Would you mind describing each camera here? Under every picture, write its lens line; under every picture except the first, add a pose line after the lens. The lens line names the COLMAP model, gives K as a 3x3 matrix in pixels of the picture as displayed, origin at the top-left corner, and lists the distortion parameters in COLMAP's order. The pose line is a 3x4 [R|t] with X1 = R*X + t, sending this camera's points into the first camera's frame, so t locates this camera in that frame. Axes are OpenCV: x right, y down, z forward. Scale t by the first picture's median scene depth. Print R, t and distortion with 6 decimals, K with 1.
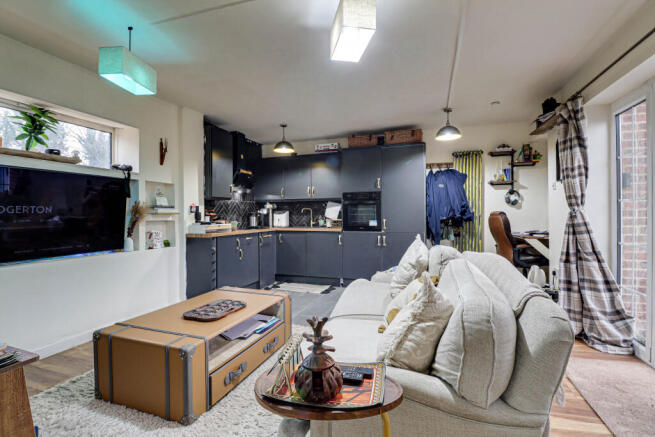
lens RADIAL K [[311.8, 0, 327.5], [0, 311.8, 218.5], [0, 0, 1]] dist [0.002668, -0.000119]
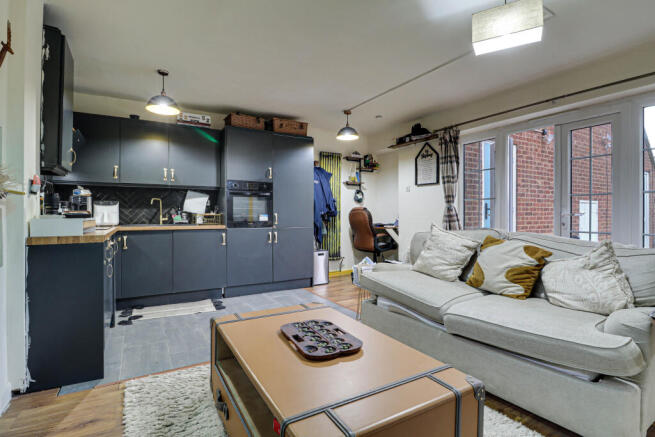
lens RADIAL K [[318.2, 0, 327.5], [0, 318.2, 218.5], [0, 0, 1]] dist [-0.000911, -0.000722]
pose [[0.656320, -0.003411, 0.754475, -0.422400], [0.006115, 0.999981, -0.000798, 0.018947], [-0.754458, 0.005138, 0.656328, 0.278928]]
